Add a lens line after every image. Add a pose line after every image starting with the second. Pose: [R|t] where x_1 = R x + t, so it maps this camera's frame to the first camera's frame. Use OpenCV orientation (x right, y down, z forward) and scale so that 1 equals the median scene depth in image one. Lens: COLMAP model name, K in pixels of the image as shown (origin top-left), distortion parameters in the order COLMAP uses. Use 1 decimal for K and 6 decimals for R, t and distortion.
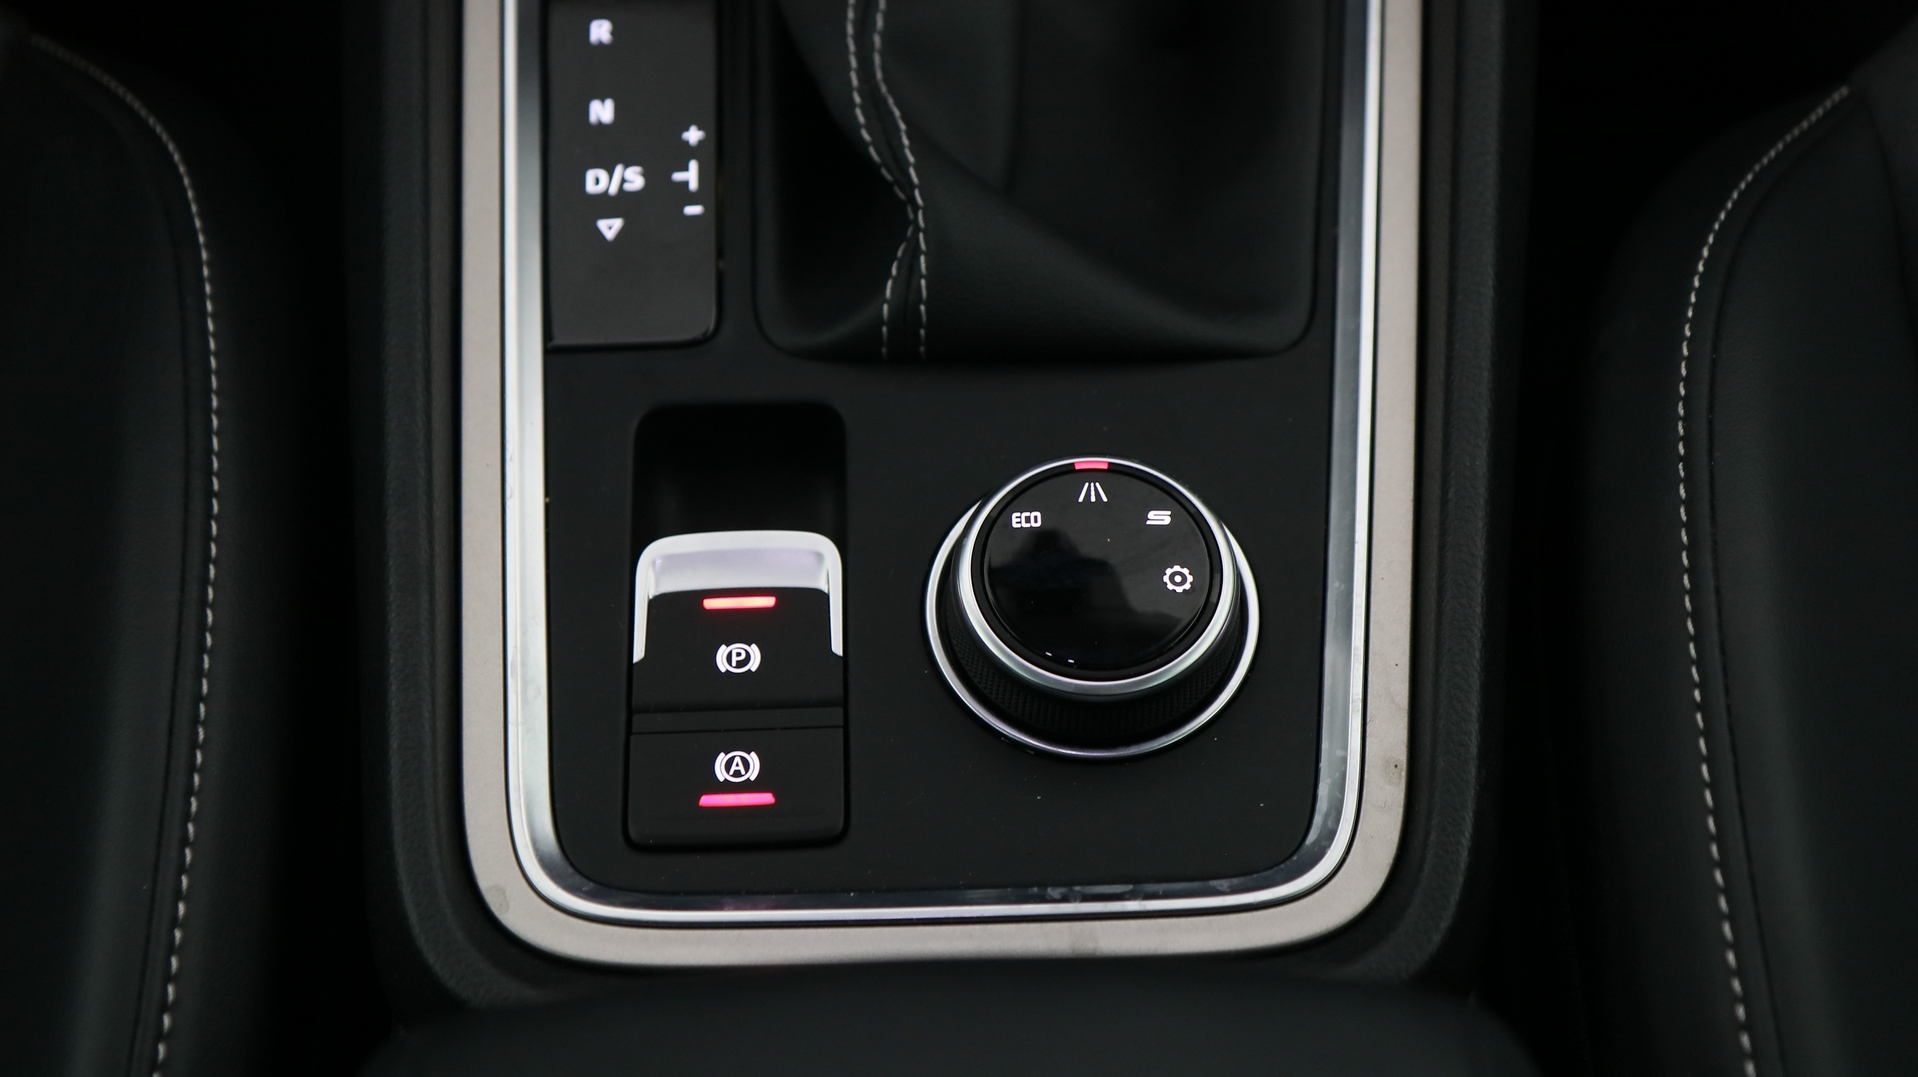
lens RADIAL K [[3302.8, 0, 956.0], [0, 3302.8, 543.7], [0, 0, 1]] dist [-0.022656, 0.000000]
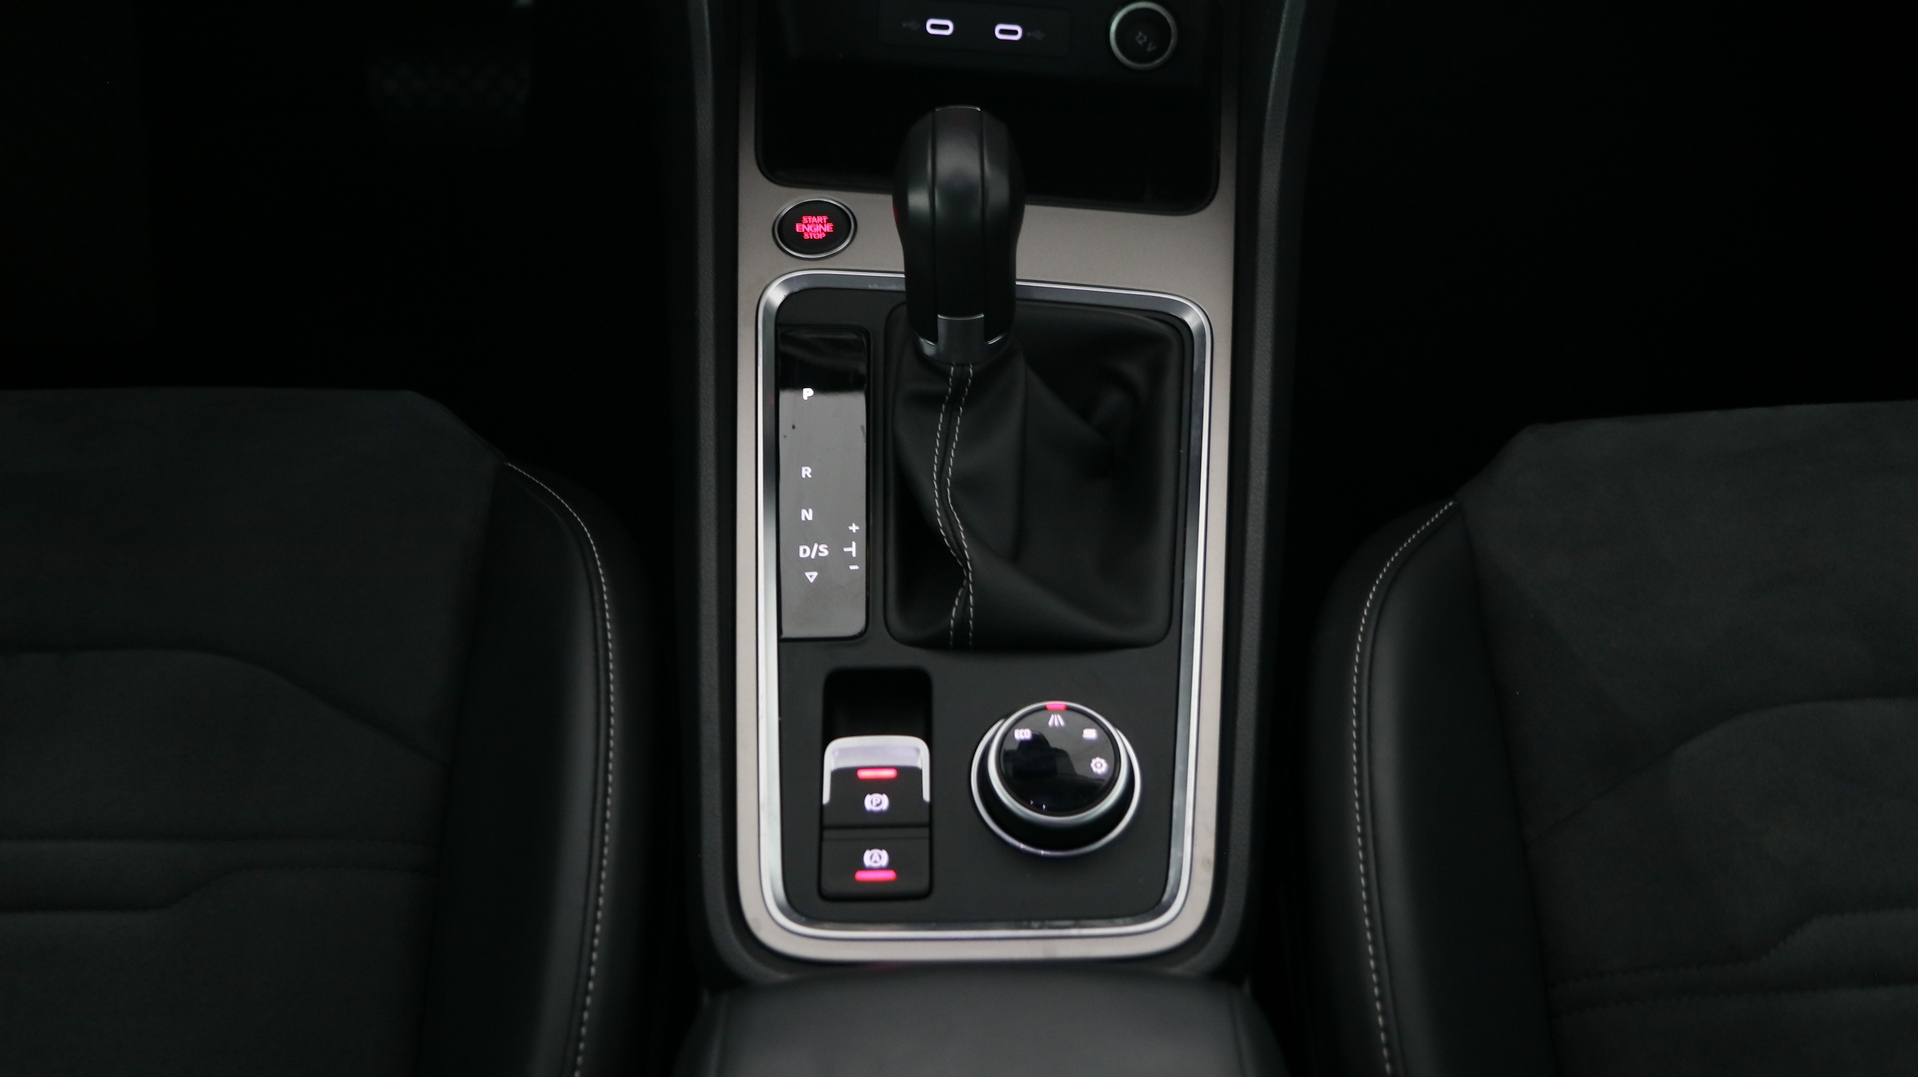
lens RADIAL K [[2111.9, 0, 955.0], [0, 2111.9, 529.1], [0, 0, 1]] dist [0.004762, 0.000000]
pose [[0.999887, 0.010177, -0.011068, -0.006351], [-0.010872, 0.997850, -0.064629, -0.046112], [0.010386, 0.064742, 0.997848, -0.266633]]
